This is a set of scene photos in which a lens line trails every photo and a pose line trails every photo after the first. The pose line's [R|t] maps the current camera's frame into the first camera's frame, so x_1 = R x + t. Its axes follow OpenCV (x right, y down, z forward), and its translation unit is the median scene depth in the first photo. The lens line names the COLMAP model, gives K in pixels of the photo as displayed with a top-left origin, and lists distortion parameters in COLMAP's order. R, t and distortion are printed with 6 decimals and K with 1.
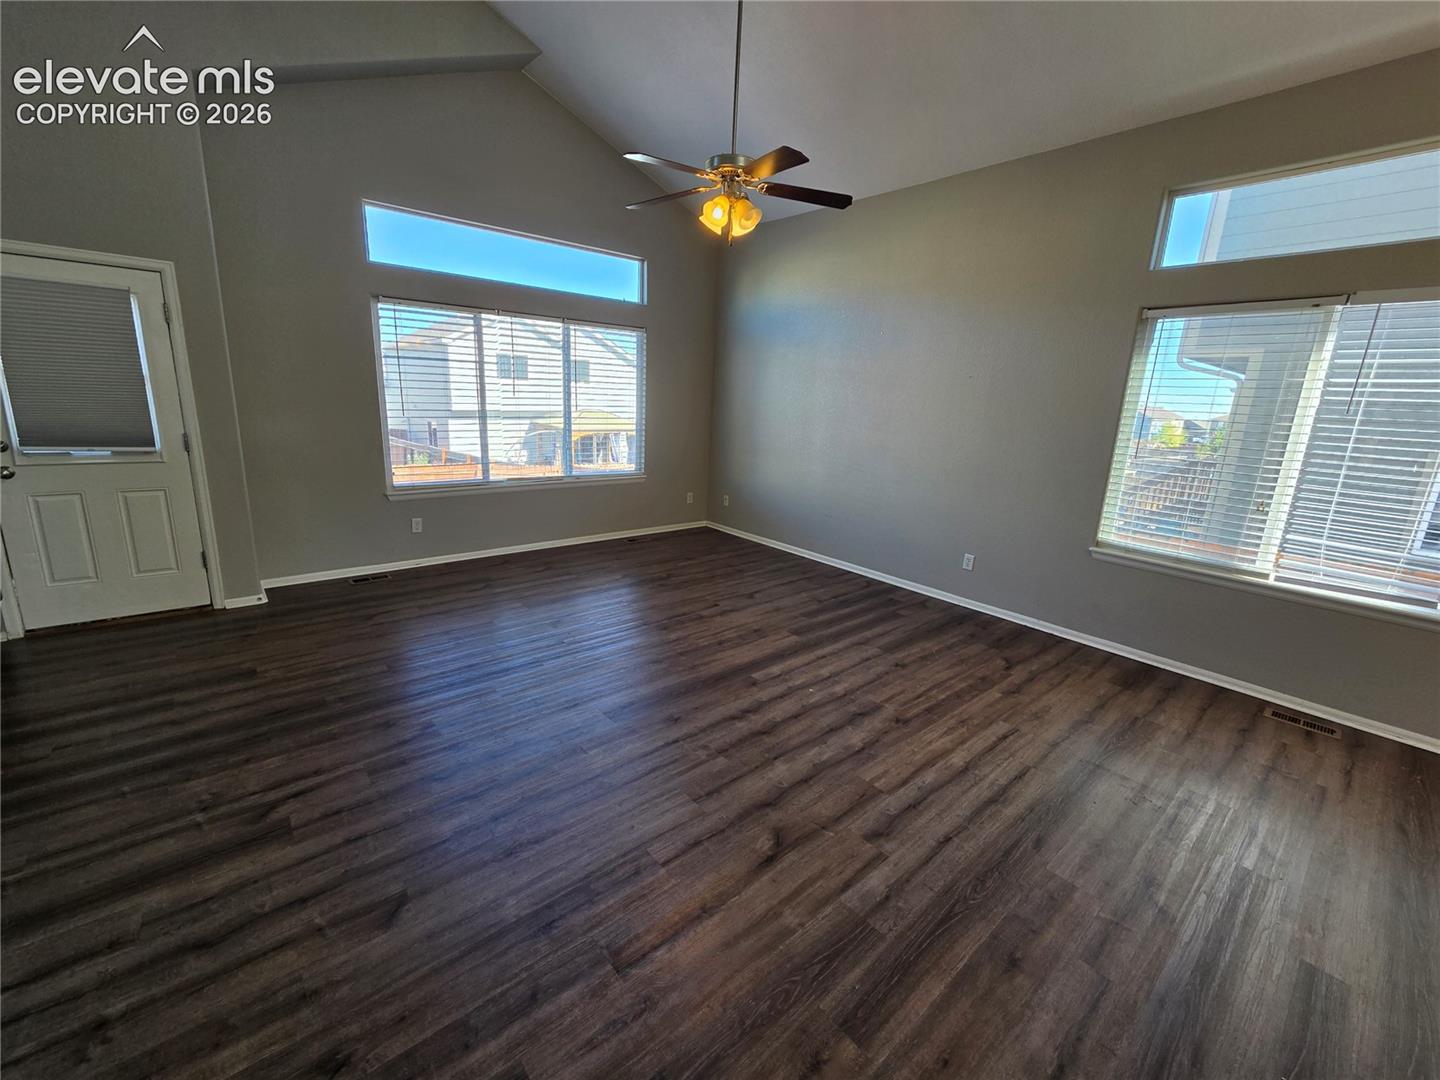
lens RADIAL K [[591.4, 0, 724.0], [0, 591.4, 532.5], [0, 0, 1]] dist [-0.001183, 0.002793]
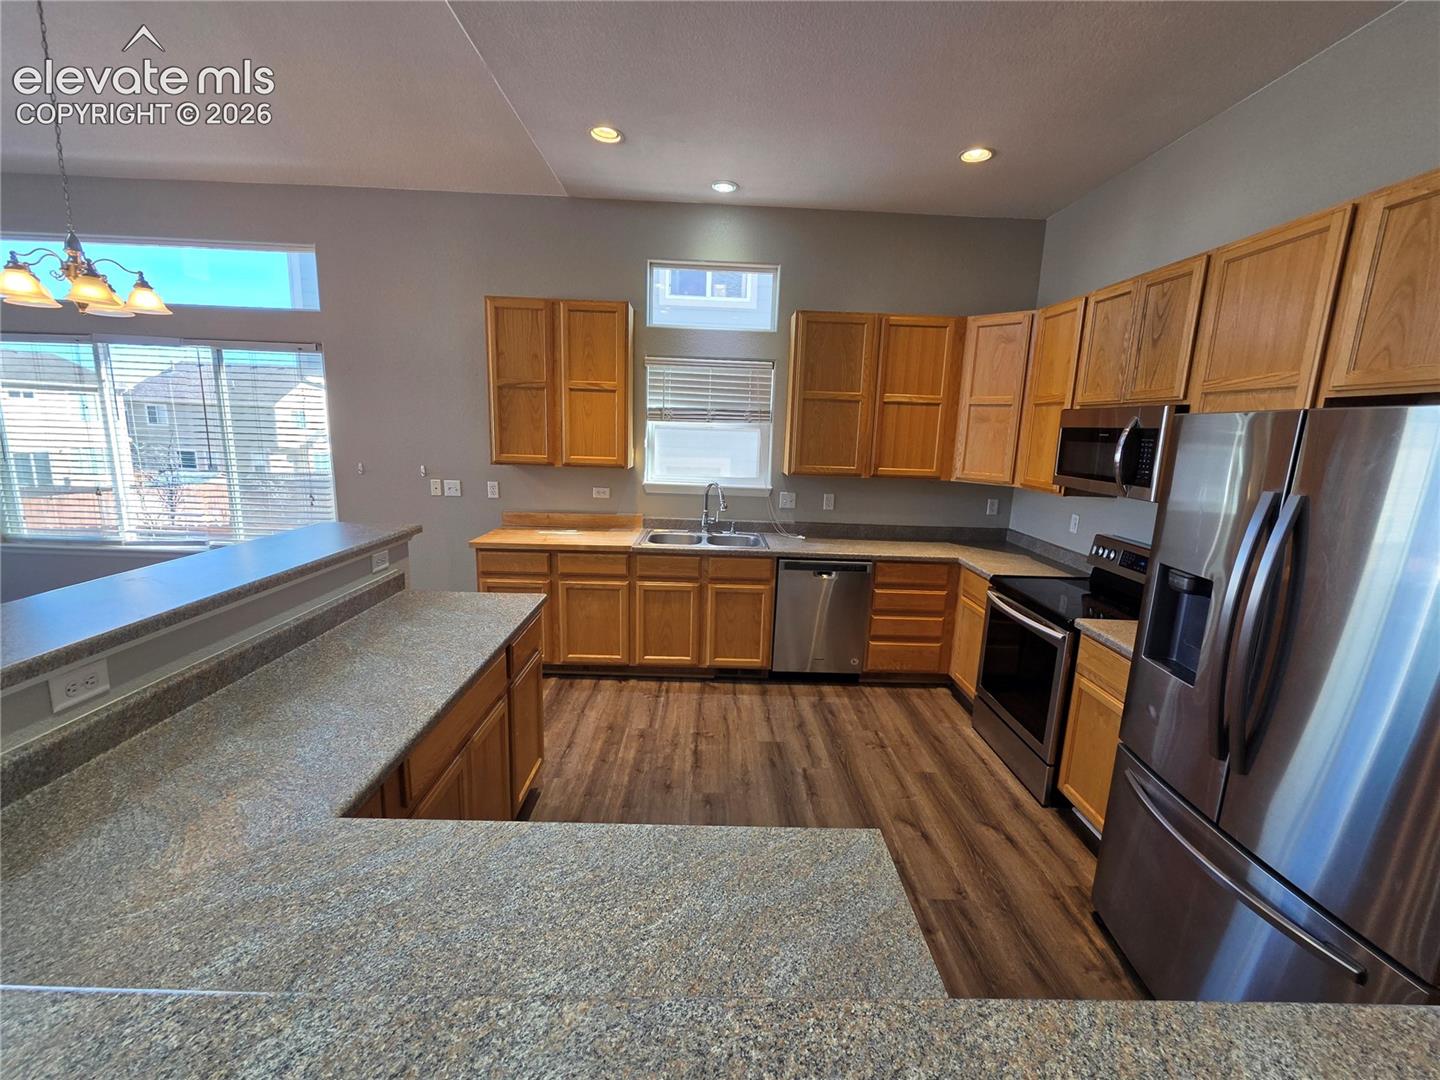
lens RADIAL K [[591.4, 0, 722.9], [0, 591.4, 538.3], [0, 0, 1]] dist [-0.001183, 0.002793]
pose [[0.643721, -0.158683, 0.748628, 0.884583], [0.173947, 0.982999, 0.058789, 0.243652], [-0.745229, 0.092378, 0.660379, -0.964672]]
